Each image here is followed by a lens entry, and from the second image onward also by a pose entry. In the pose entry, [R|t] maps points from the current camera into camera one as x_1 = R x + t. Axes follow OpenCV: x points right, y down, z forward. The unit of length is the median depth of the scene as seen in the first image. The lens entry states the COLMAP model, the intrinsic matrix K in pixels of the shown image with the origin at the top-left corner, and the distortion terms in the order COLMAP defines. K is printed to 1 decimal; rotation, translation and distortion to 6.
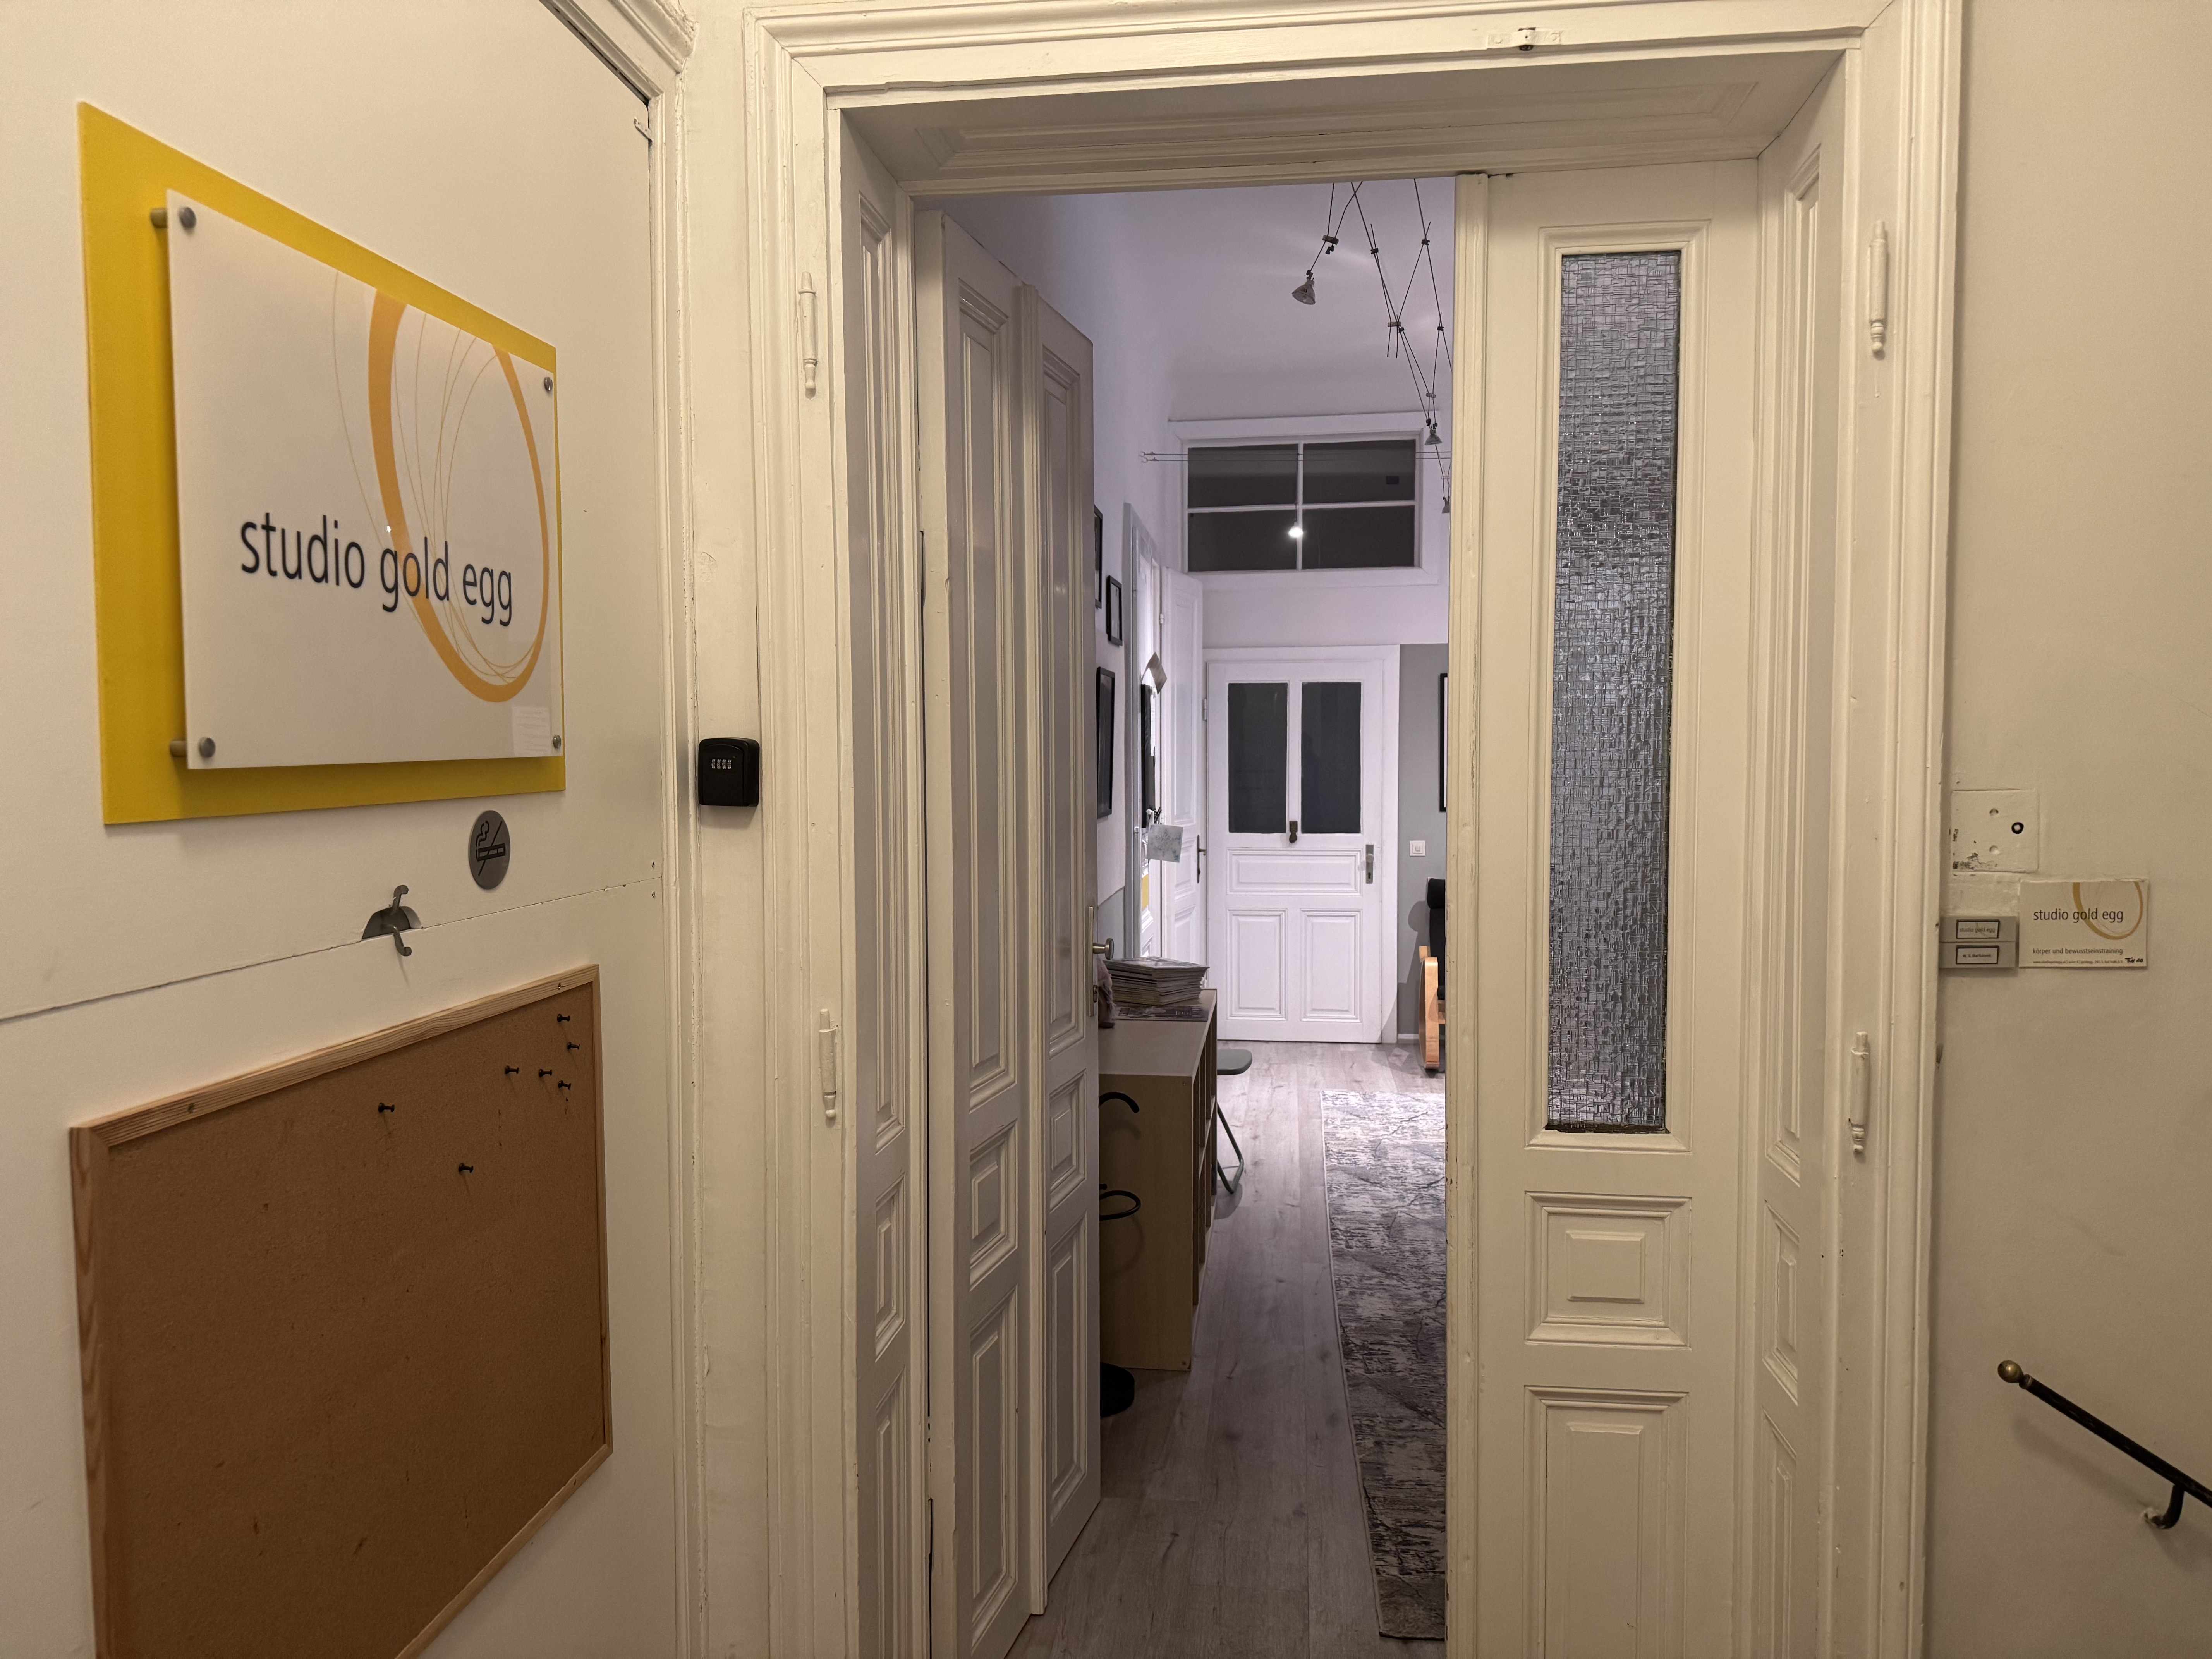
lens RADIAL K [[1543.7, 0, 1099.8], [0, 1543.7, 820.2], [0, 0, 1]] dist [0.033411, 0.000351]
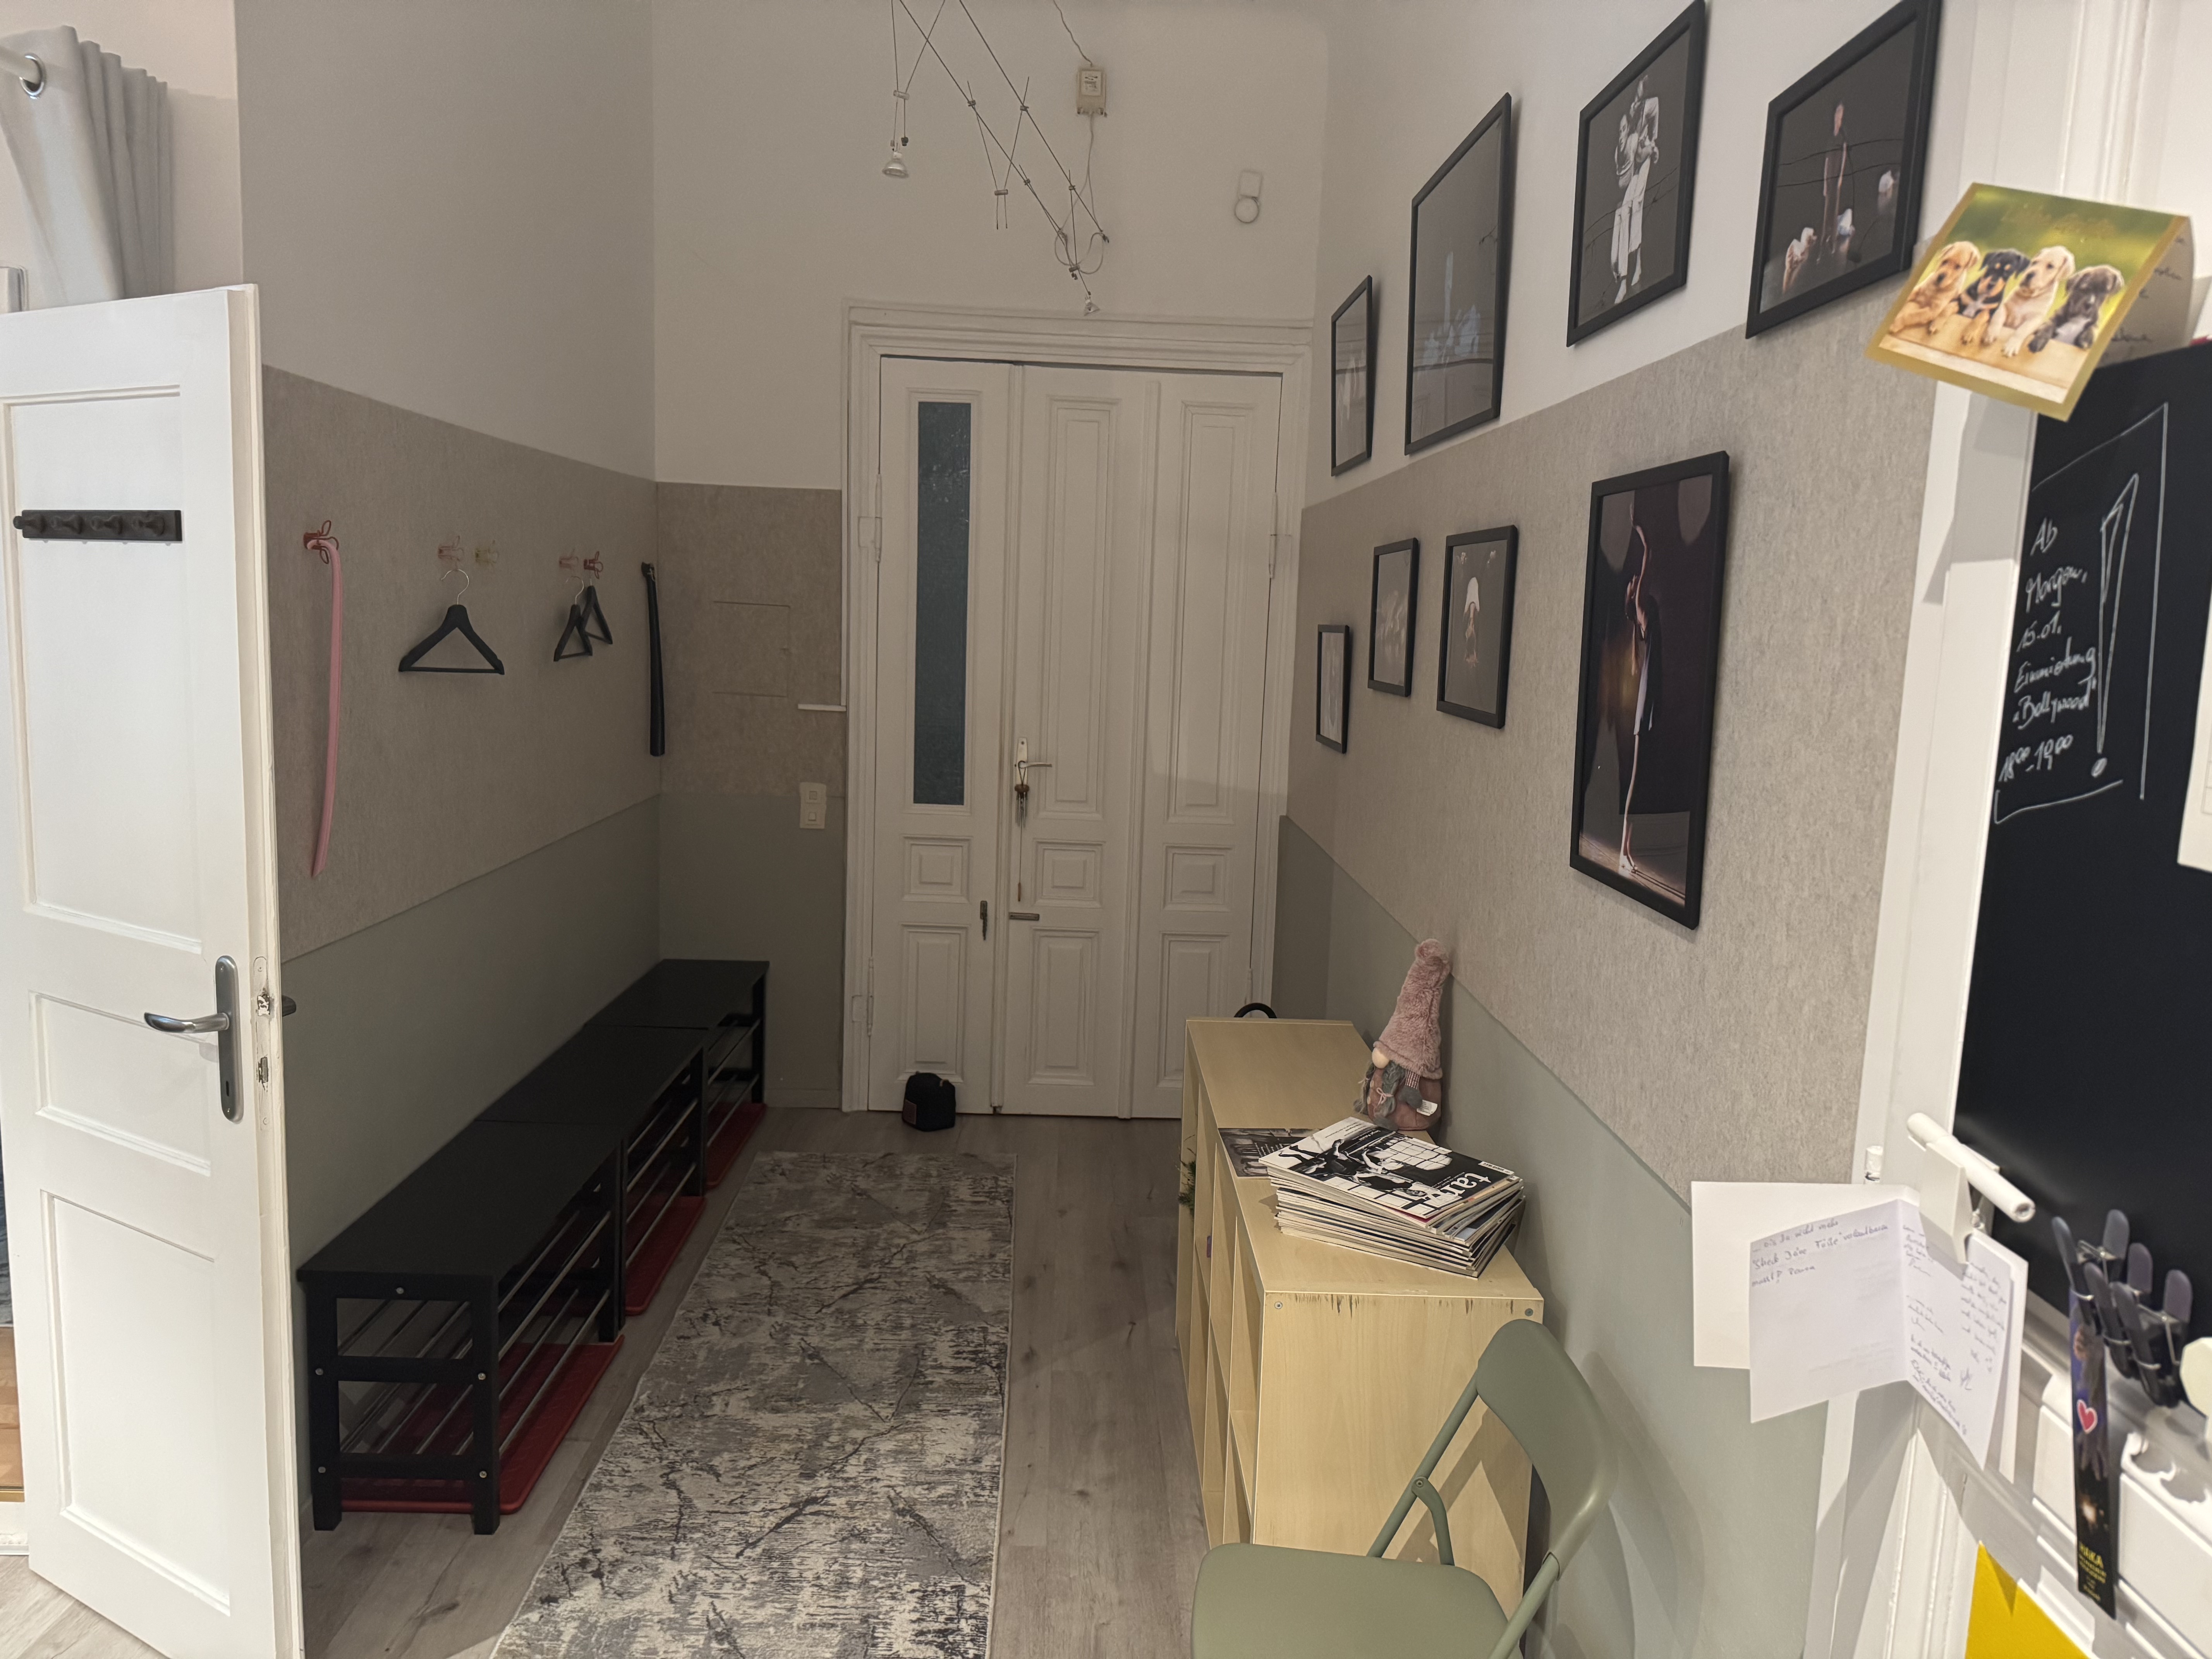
lens RADIAL K [[1543.7, 0, 1110.9], [0, 1543.7, 823.2], [0, 0, 1]] dist [0.033411, 0.000351]
pose [[-0.987138, 0.080113, -0.138347, 0.188376], [0.051155, 0.978166, 0.201430, -0.111308], [0.151463, 0.191762, -0.969684, 1.723781]]
